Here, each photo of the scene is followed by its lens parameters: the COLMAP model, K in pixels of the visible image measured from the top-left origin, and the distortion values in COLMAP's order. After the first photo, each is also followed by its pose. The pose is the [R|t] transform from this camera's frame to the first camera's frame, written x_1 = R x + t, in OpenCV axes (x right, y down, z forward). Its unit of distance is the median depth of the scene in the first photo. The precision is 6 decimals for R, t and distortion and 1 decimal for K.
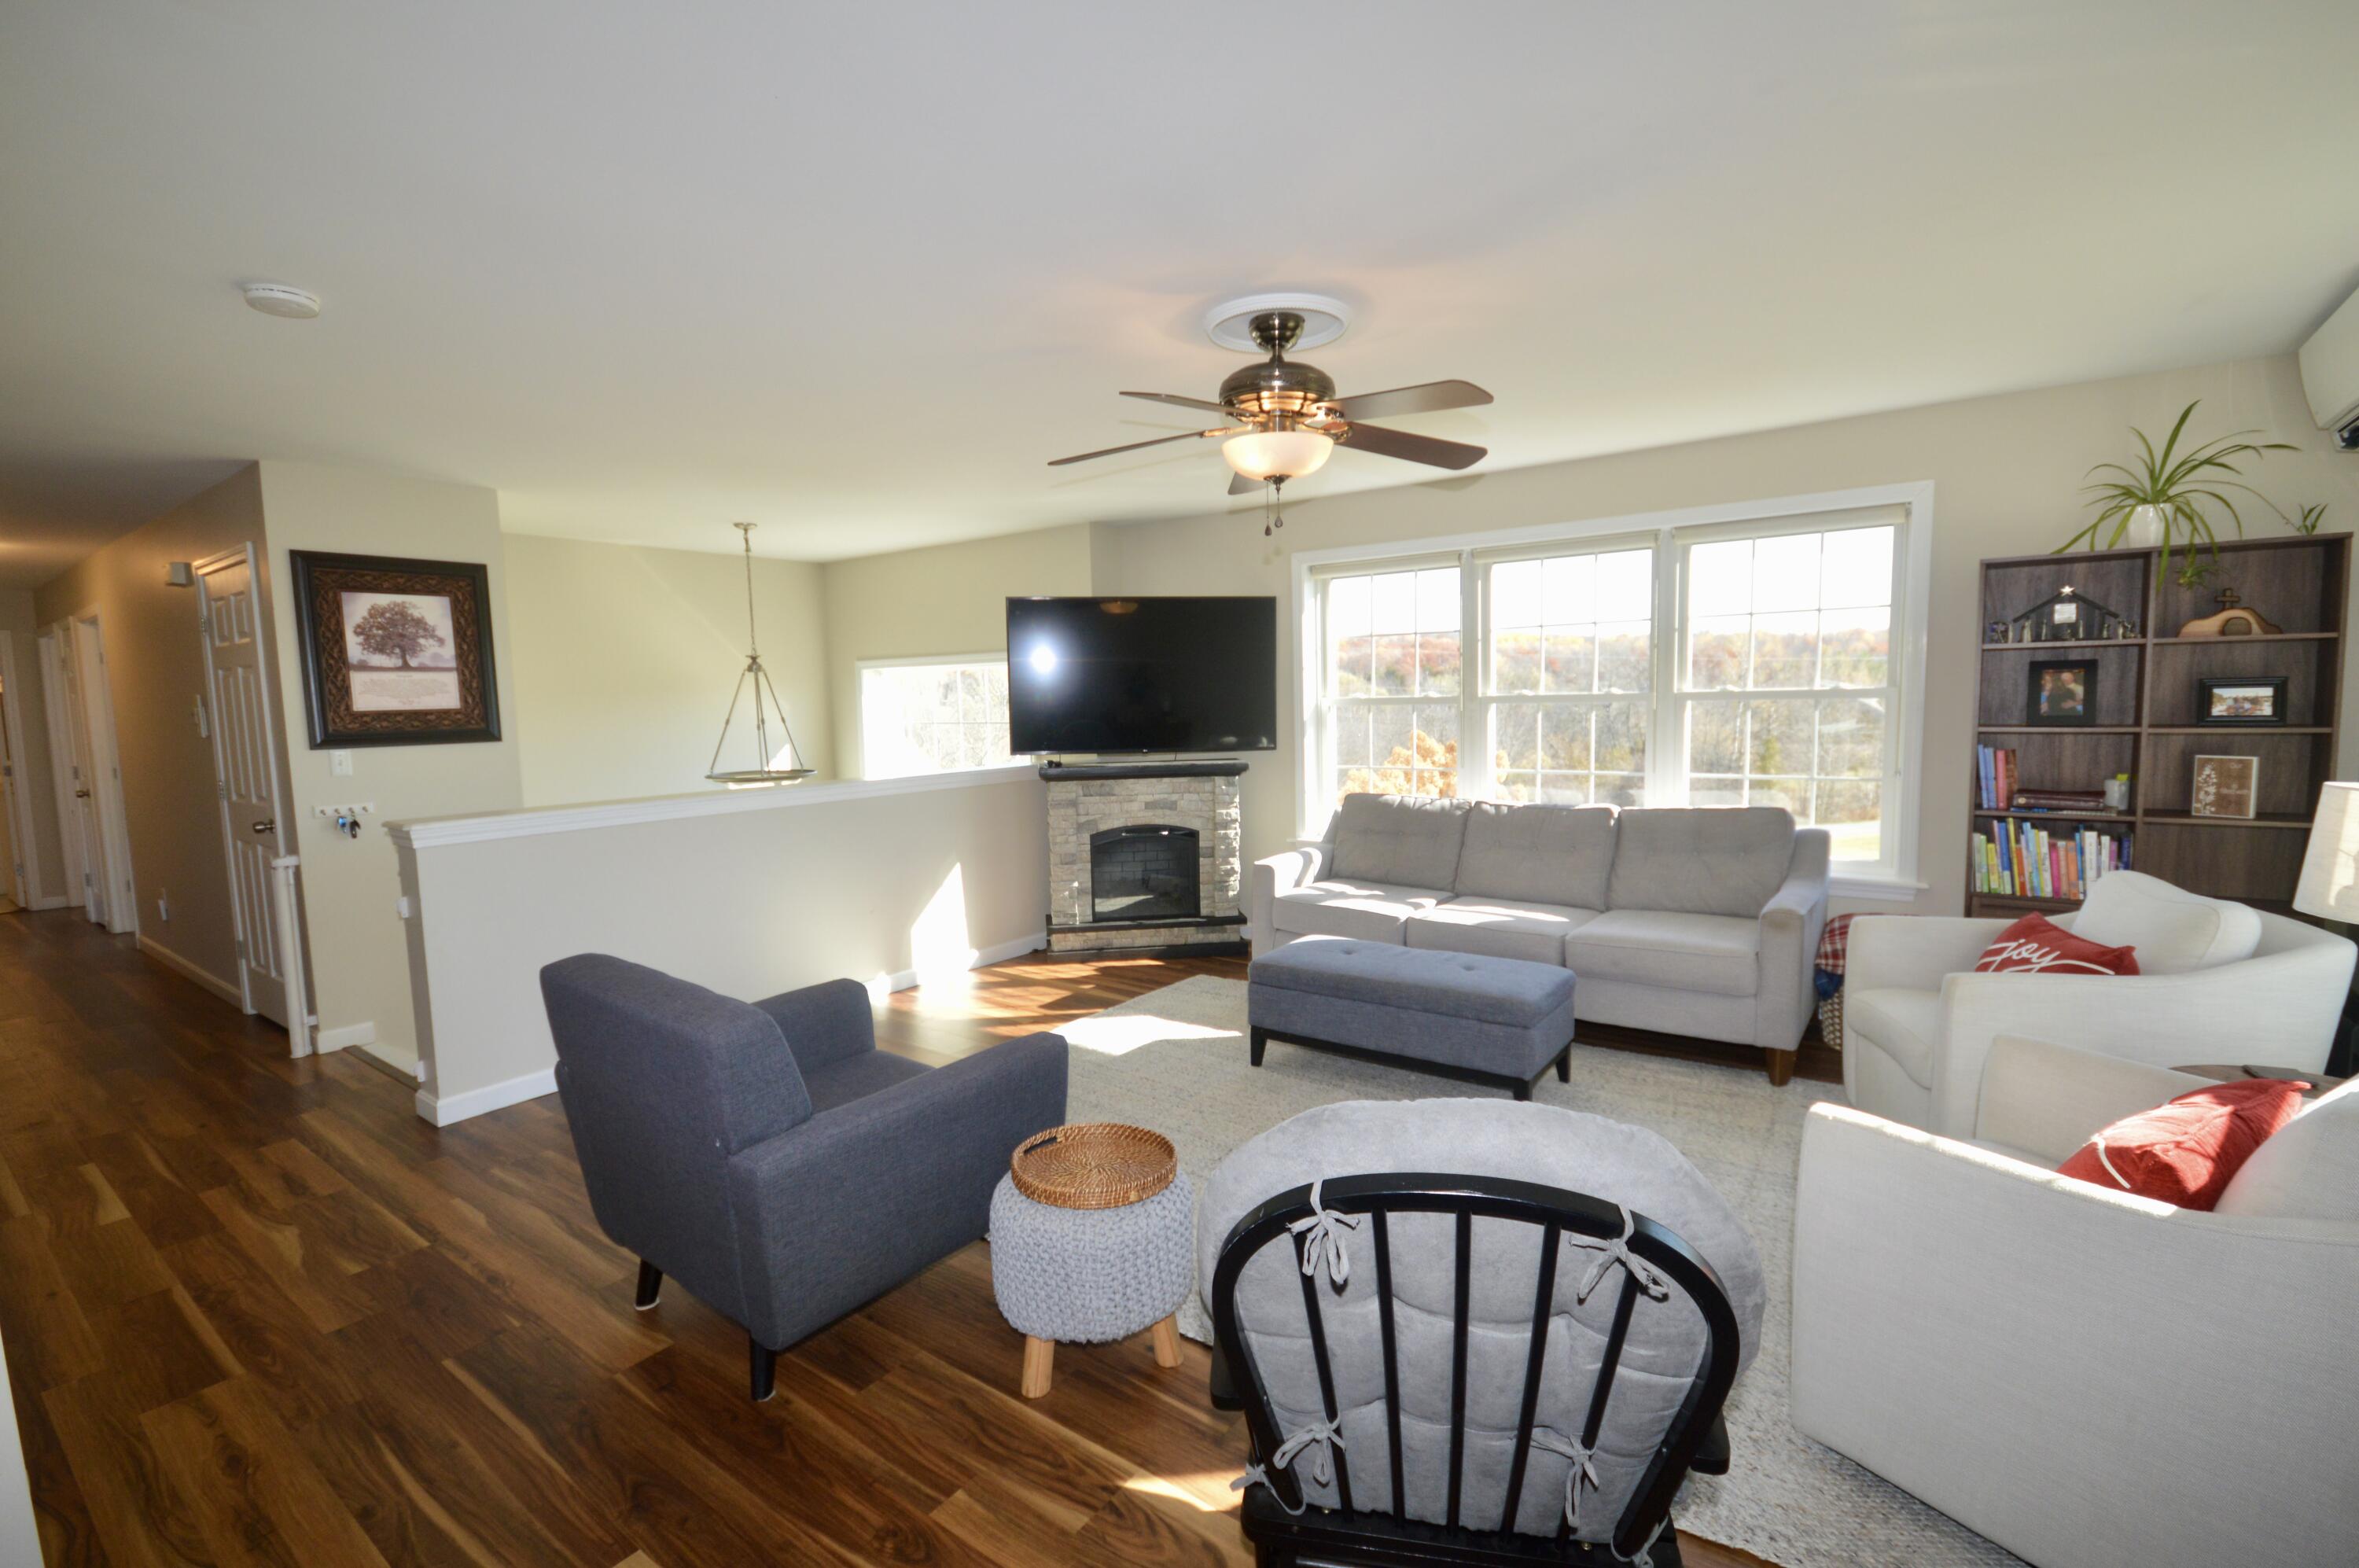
lens RADIAL K [[1064.9, 0, 1182.0], [0, 1064.9, 800.0], [0, 0, 1]] dist [0.007102, -0.009404]
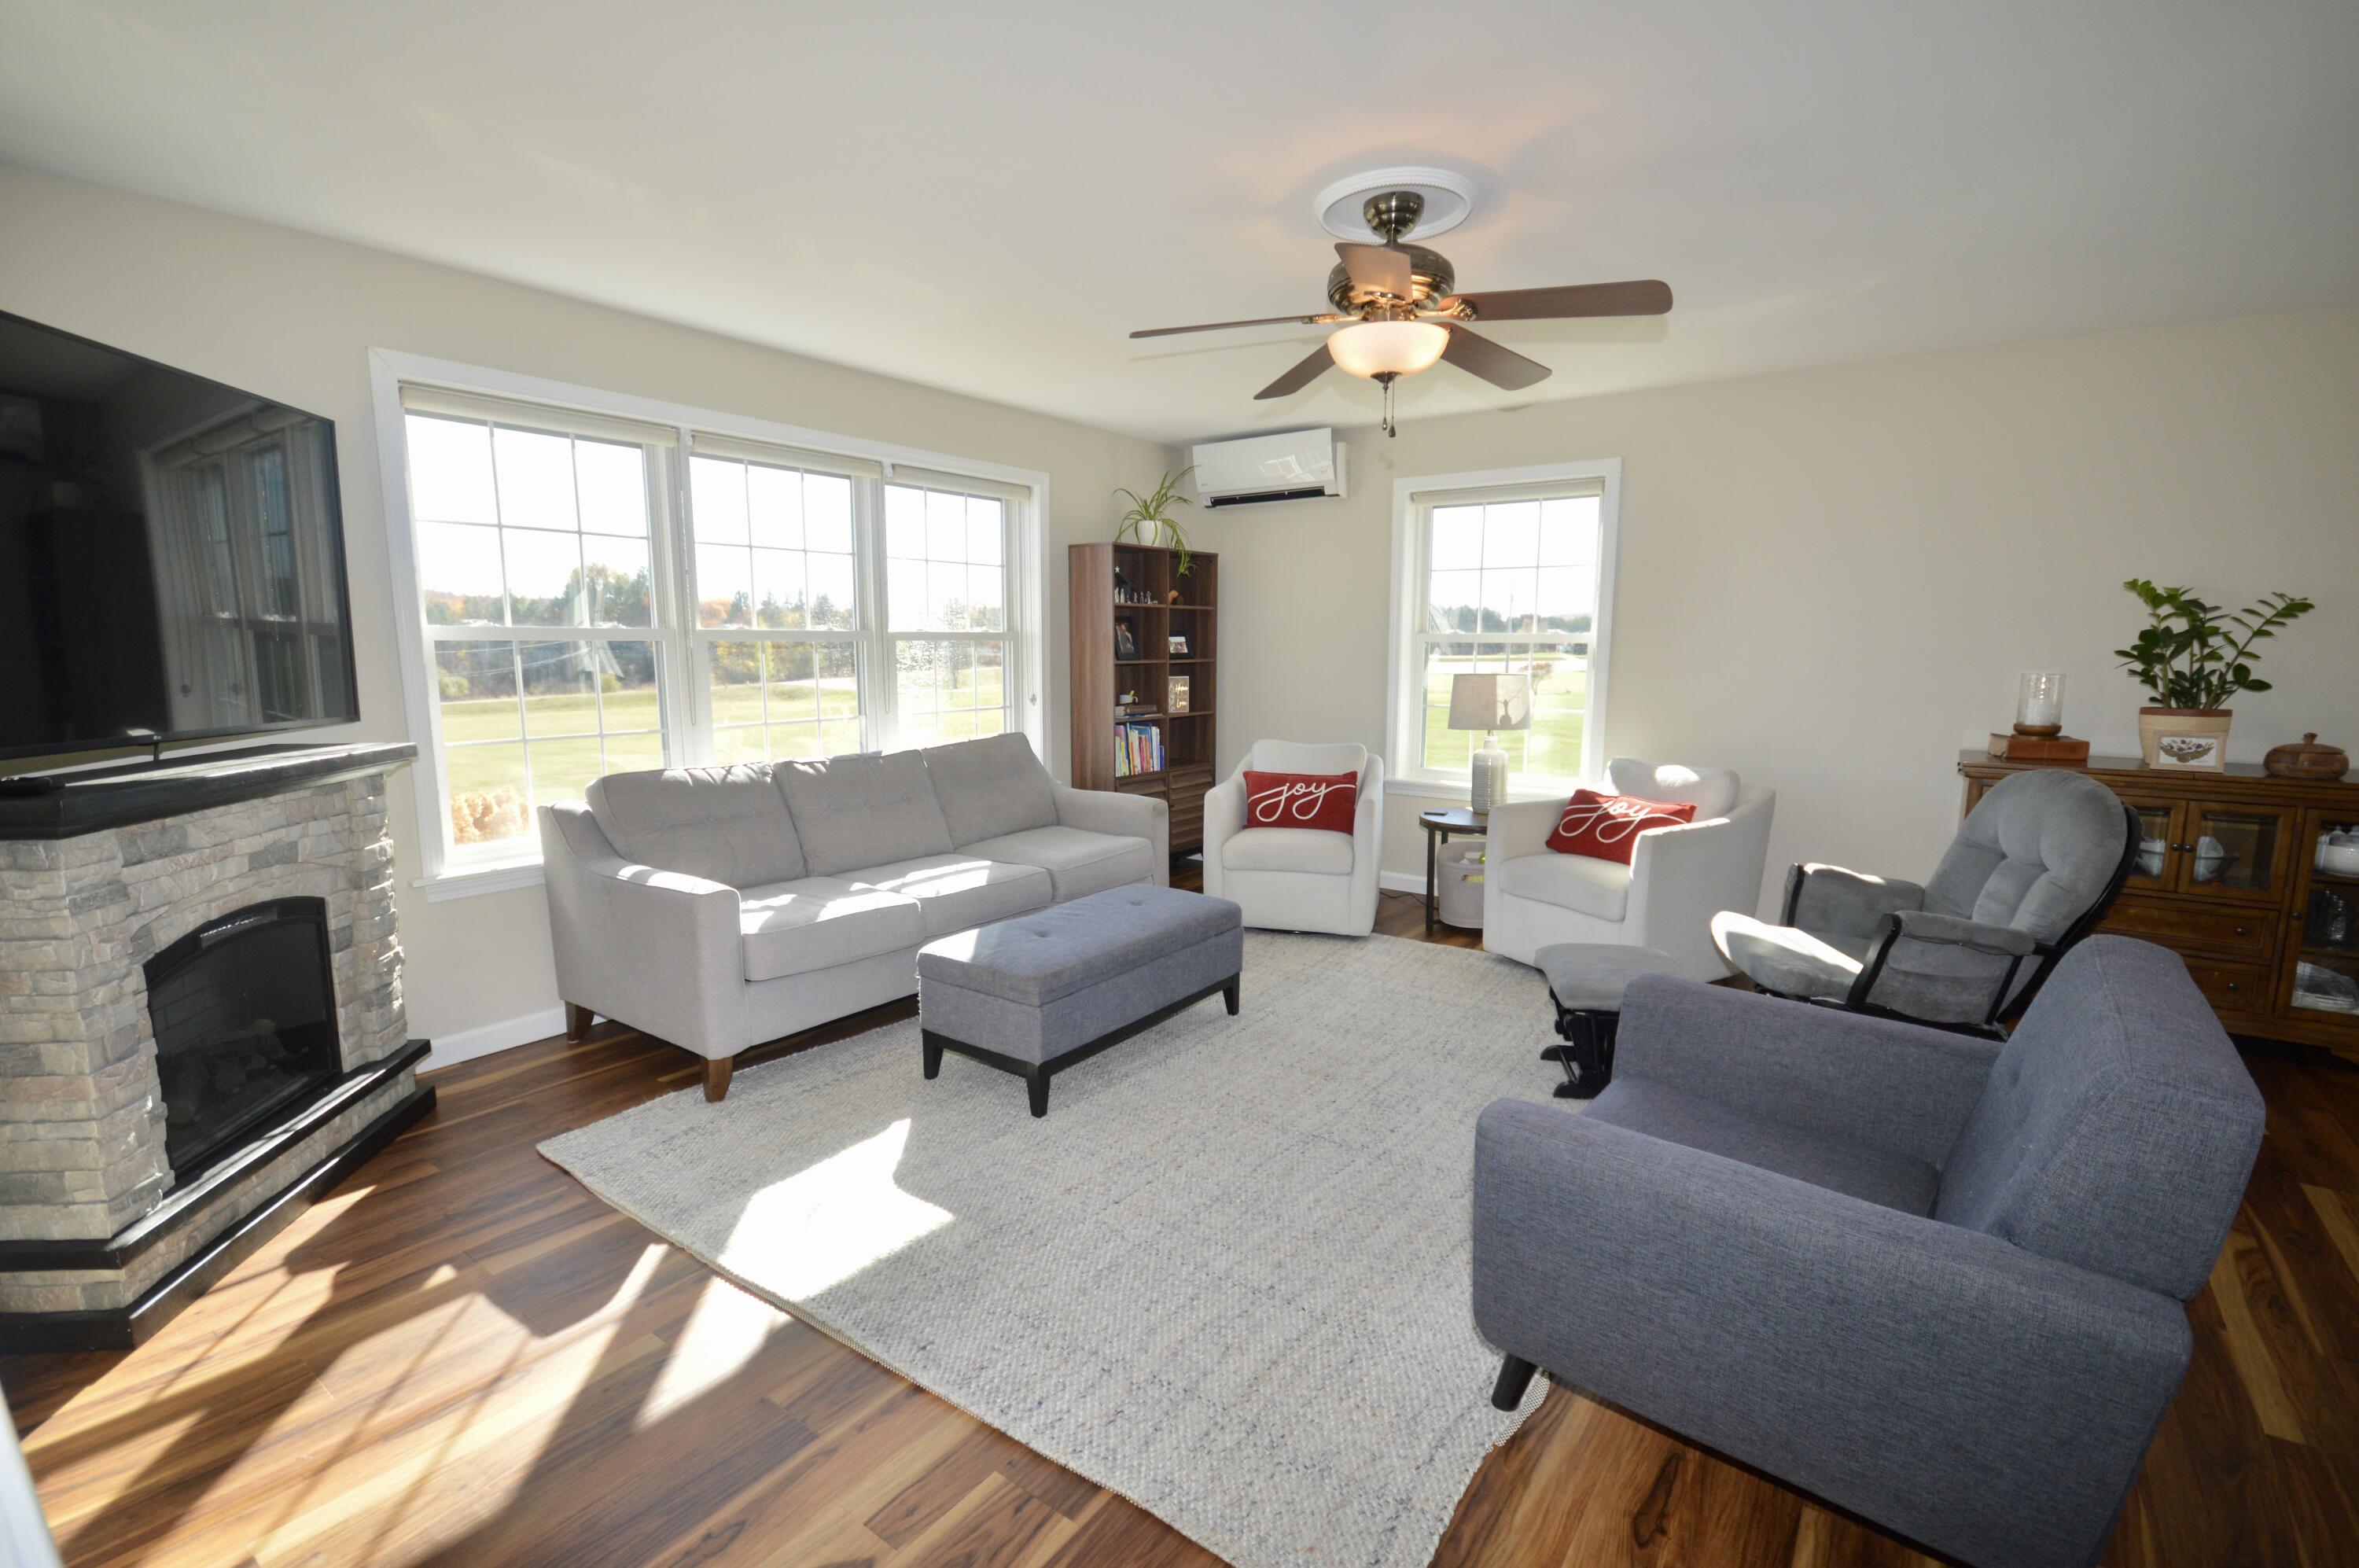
lens RADIAL K [[1064.9, 0, 1118.8], [0, 1064.9, 810.6], [0, 0, 1]] dist [0.007102, -0.009404]
pose [[0.001041, -0.137167, 0.990547, -0.530359], [0.092807, 0.986286, 0.136479, -0.049232], [-0.995684, 0.091788, 0.013756, 0.753322]]
